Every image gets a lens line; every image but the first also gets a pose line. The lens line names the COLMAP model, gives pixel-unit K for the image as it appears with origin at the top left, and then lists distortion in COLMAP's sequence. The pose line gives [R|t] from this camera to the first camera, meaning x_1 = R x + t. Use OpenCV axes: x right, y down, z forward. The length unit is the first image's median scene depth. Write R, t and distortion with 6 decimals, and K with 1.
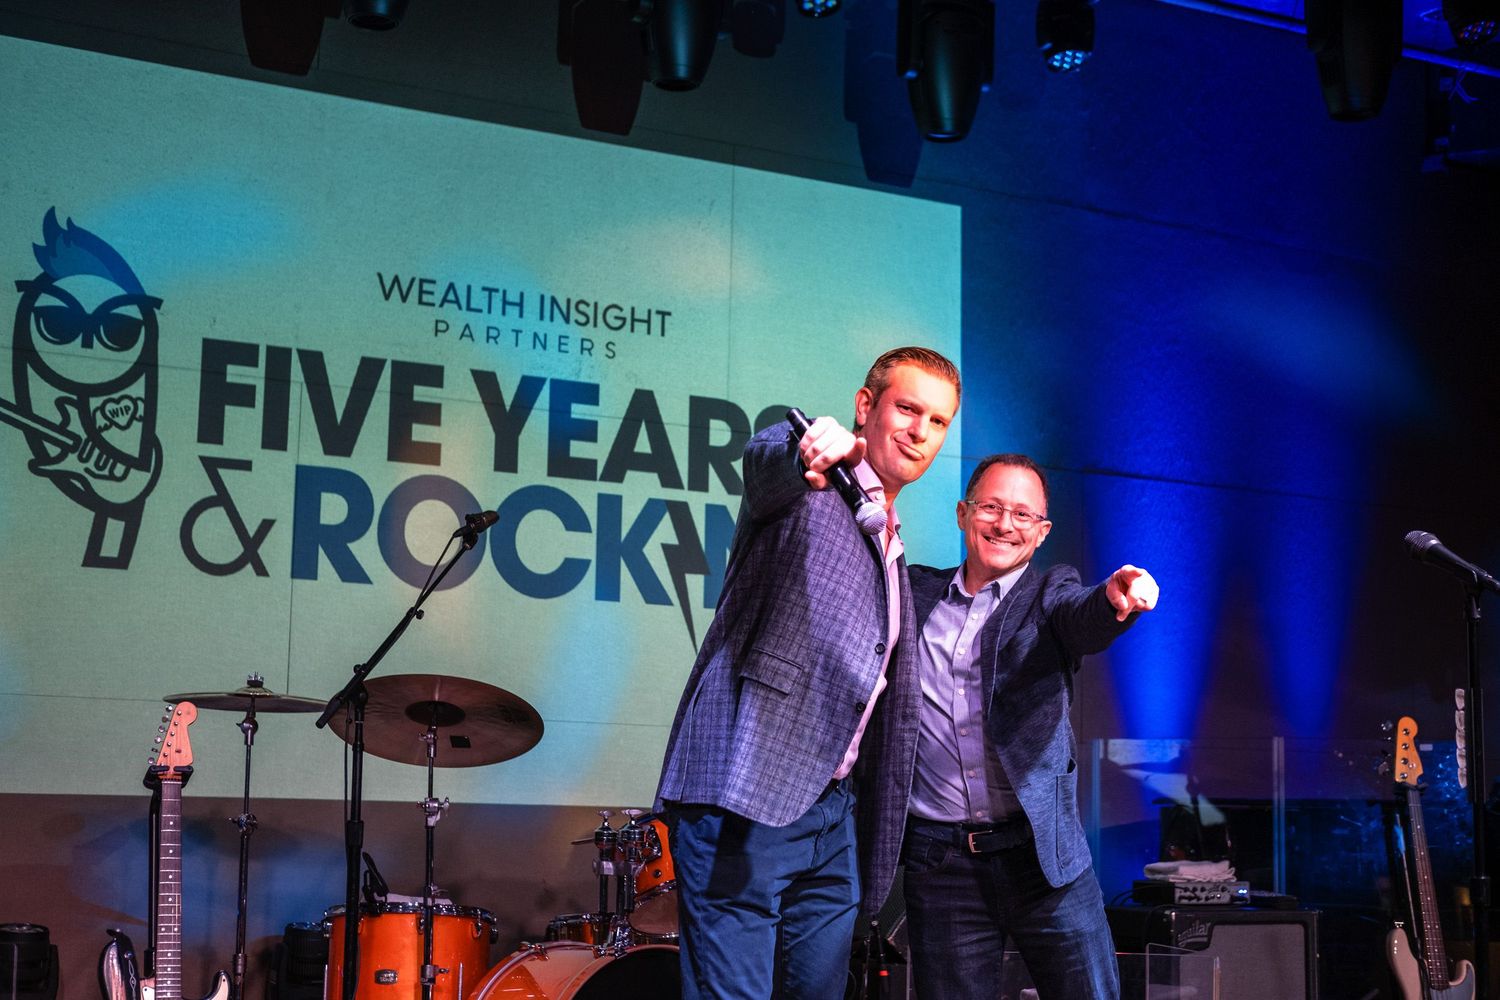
lens RADIAL K [[2362.6, 0, 750.0], [0, 2362.6, 500.0], [0, 0, 1]] dist [-0.342000, 2.182220]
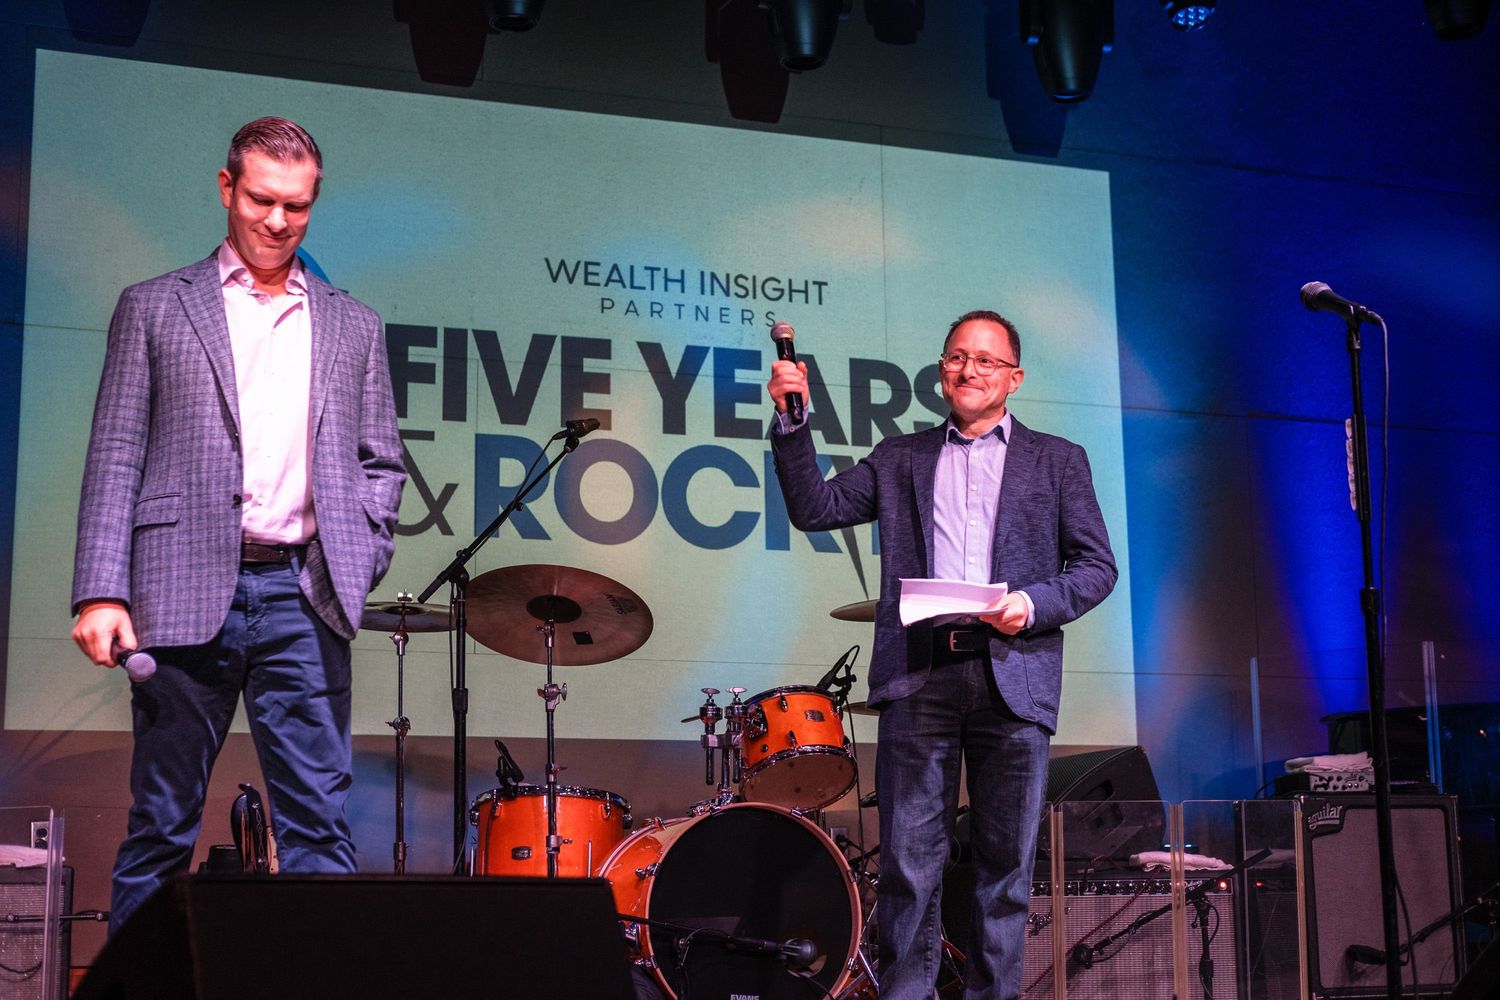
lens RADIAL K [[2285.5, 0, 744.5], [0, 2285.5, 505.9], [0, 0, 1]] dist [-0.321365, 2.309282]
pose [[0.984284, -0.063455, -0.164799, 0.098499], [0.055591, 0.997104, -0.051906, 0.077198], [0.167615, 0.041929, 0.984961, -0.024906]]
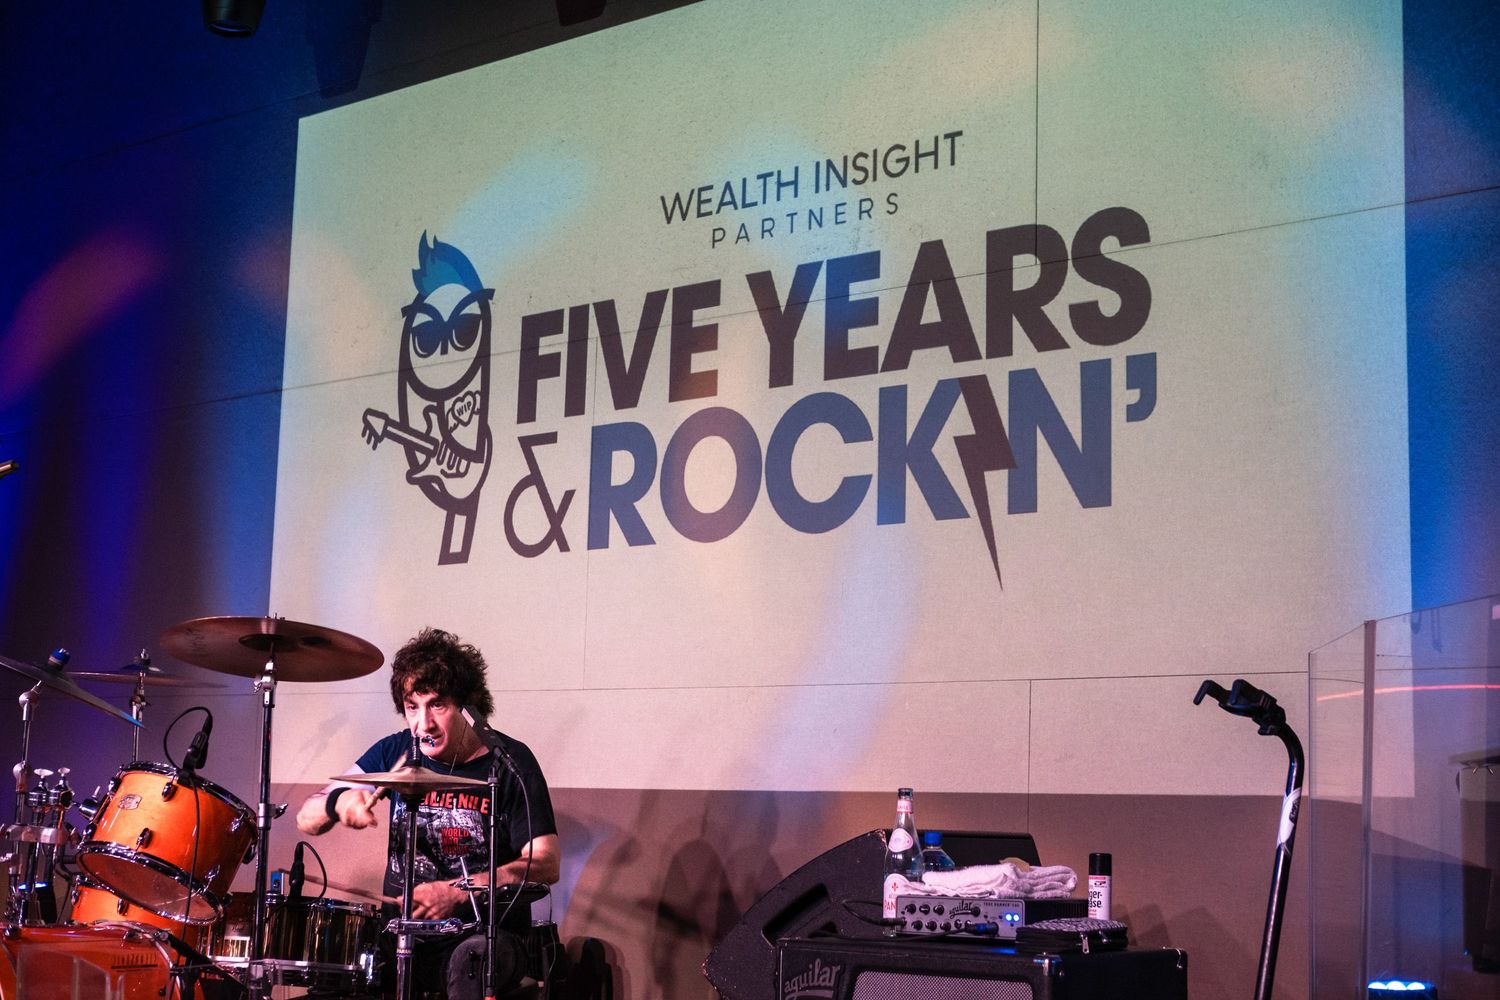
lens RADIAL K [[2285.5, 0, 744.5], [0, 2285.5, 505.9], [0, 0, 1]] dist [-0.321365, 2.309282]
pose [[0.323792, -0.140756, -0.935599, 0.631800], [0.108768, 0.987853, -0.110976, 0.116388], [0.939855, -0.065830, 0.335169, 0.718821]]
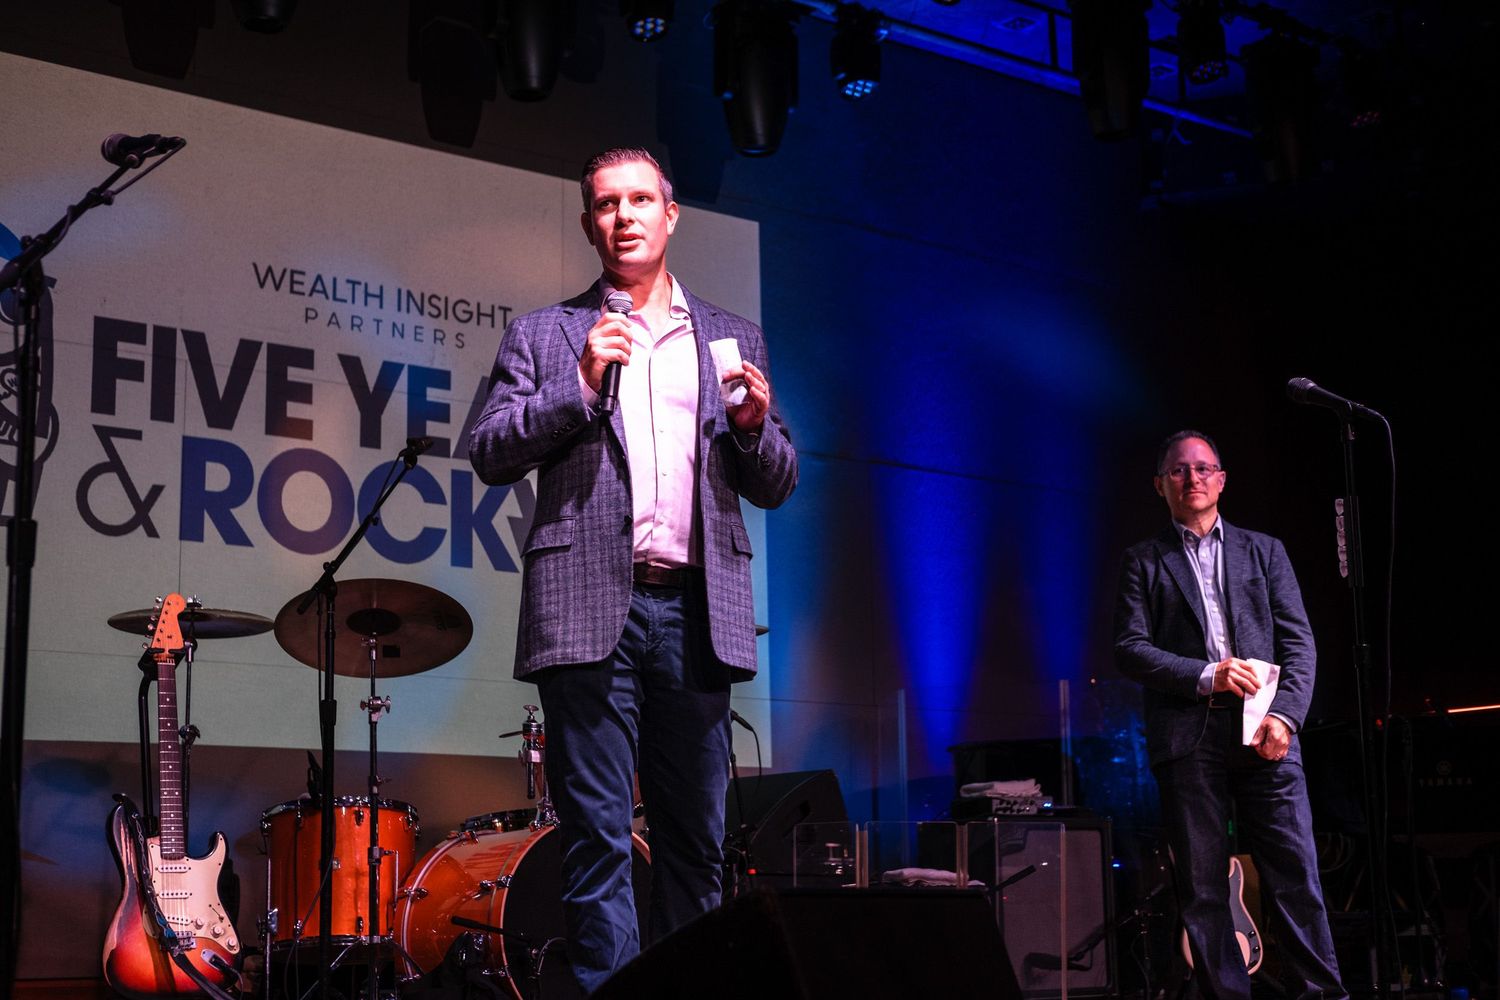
lens RADIAL K [[2284.8, 0, 756.0], [0, 2284.8, 500.1], [0, 0, 1]] dist [-0.294522, 2.118414]
pose [[0.987745, -0.008296, 0.155857, -0.091376], [0.015936, 0.998728, -0.047829, 0.065503], [-0.155262, 0.049727, 0.986621, -0.064610]]
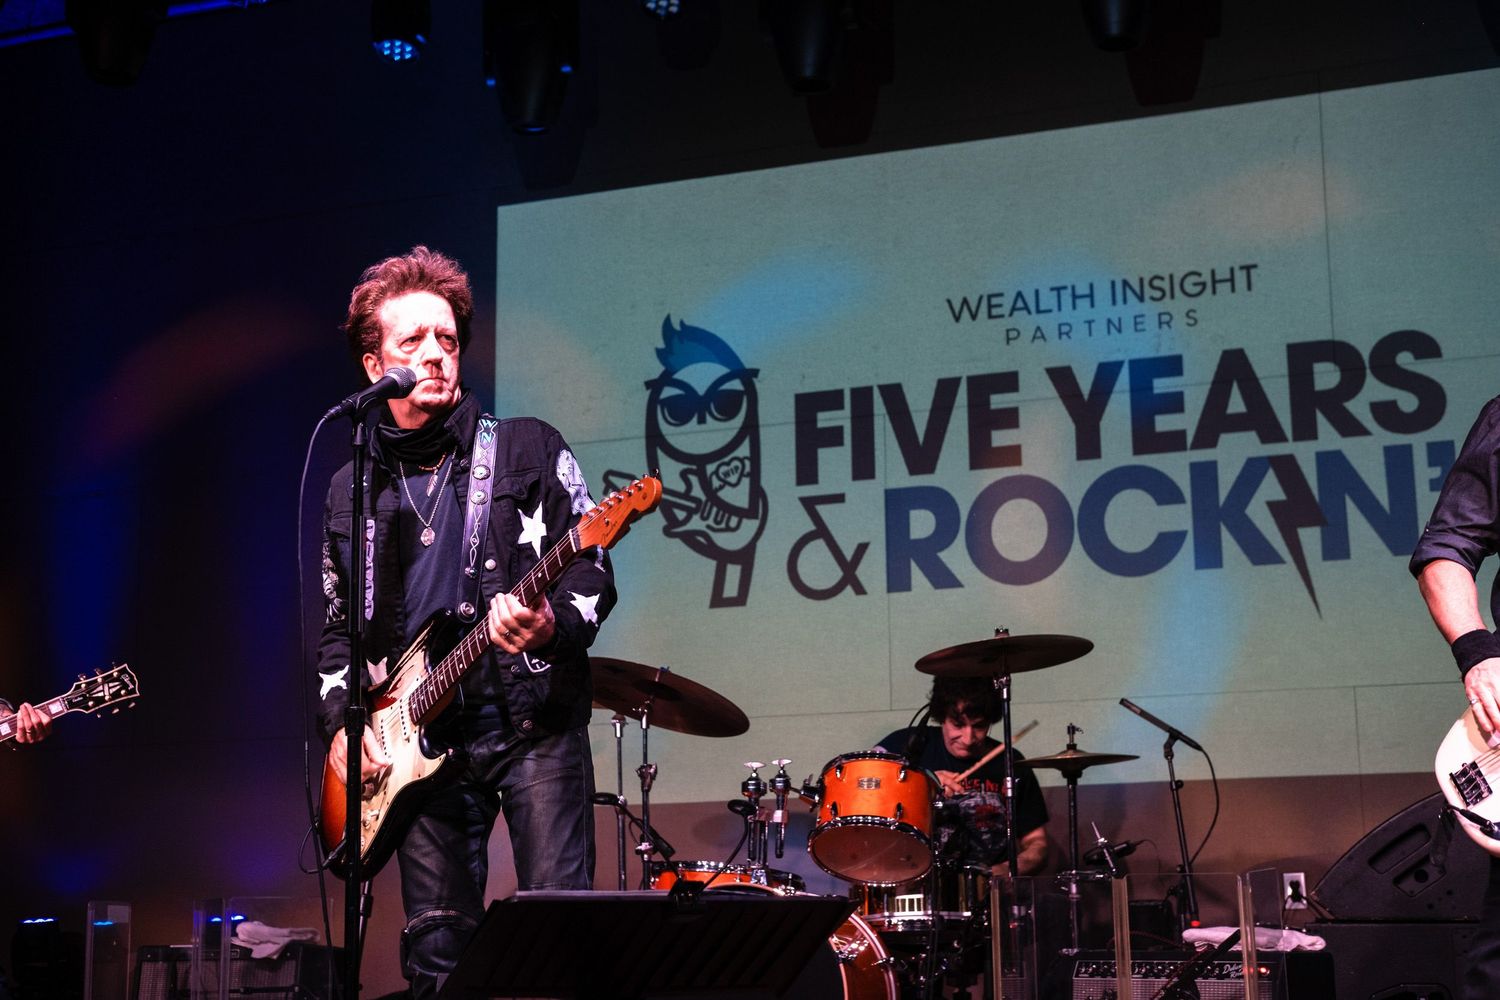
lens RADIAL K [[2285.5, 0, 744.5], [0, 2285.5, 505.9], [0, 0, 1]] dist [-0.321365, 2.309282]
pose [[0.630109, -0.171843, -0.757254, 0.544067], [0.132960, 0.984680, -0.112817, 0.099140], [0.765039, -0.029598, 0.643303, 0.252441]]
